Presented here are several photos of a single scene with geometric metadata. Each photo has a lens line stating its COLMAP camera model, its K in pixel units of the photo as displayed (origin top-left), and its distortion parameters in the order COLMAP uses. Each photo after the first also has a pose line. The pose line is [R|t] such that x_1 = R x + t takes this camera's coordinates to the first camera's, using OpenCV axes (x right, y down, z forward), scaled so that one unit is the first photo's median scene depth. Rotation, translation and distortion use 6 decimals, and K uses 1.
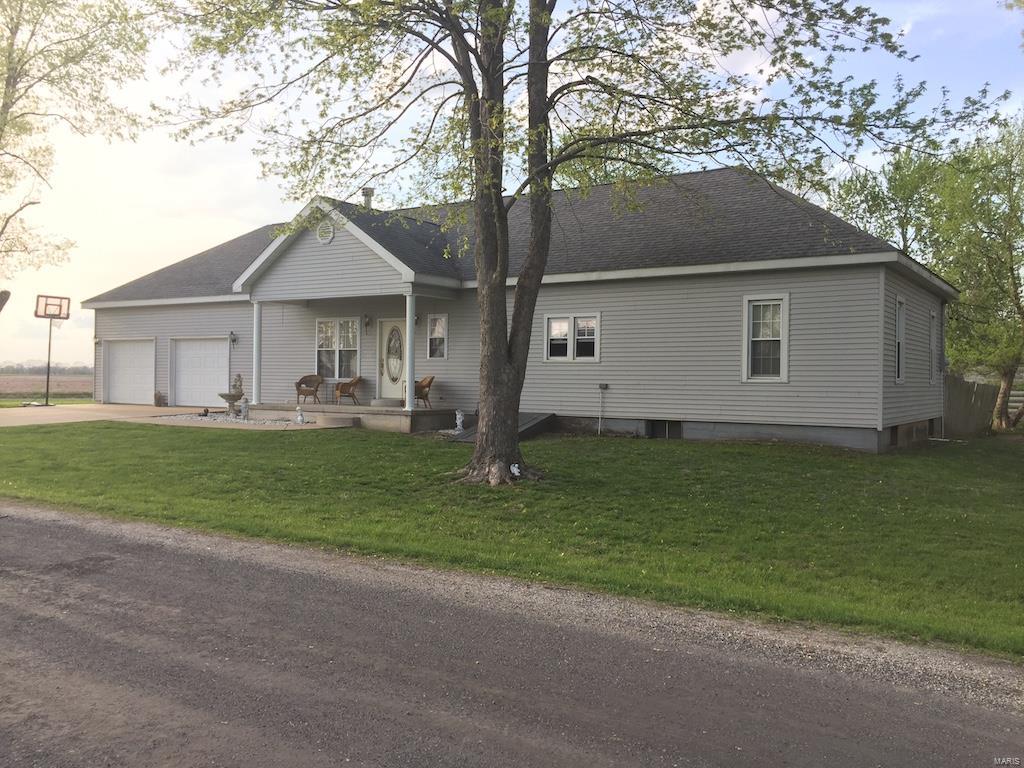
lens RADIAL K [[882.9, 0, 512.2], [0, 882.9, 381.2], [0, 0, 1]] dist [0.027906, -0.041854]
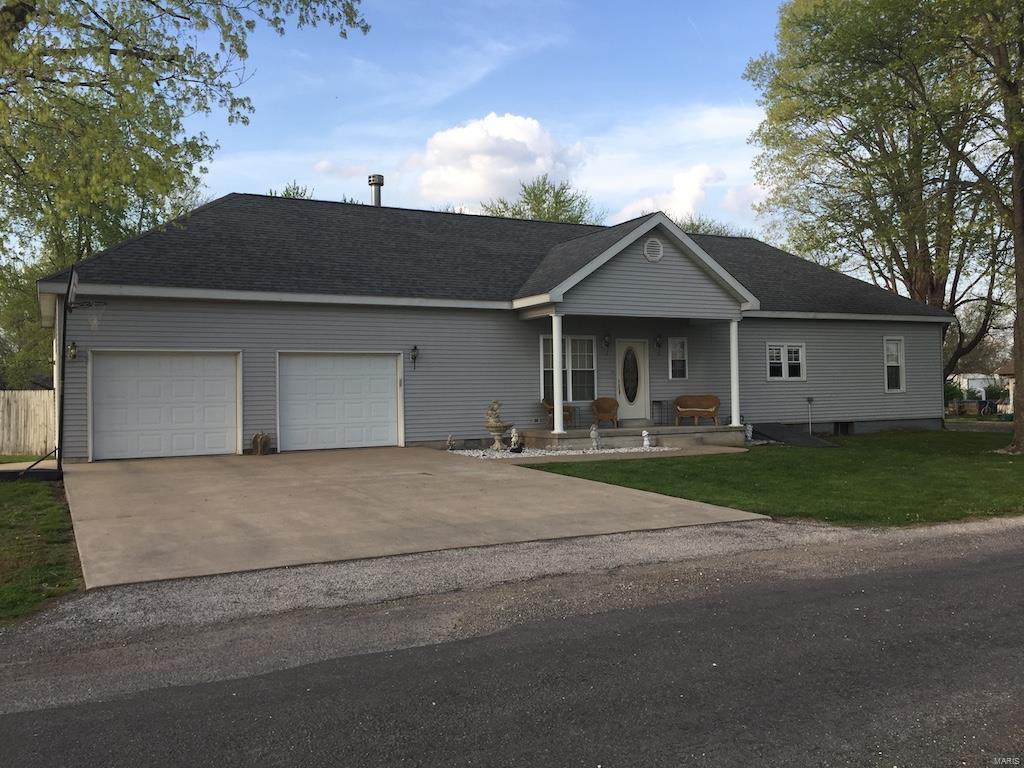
lens RADIAL K [[882.9, 0, 511.4], [0, 882.9, 383.7], [0, 0, 1]] dist [0.027906, -0.041854]
pose [[0.487956, -0.008368, 0.872828, -1.226309], [0.028772, 0.999565, -0.006503, -0.020652], [-0.872394, 0.028287, 0.487984, 0.720124]]
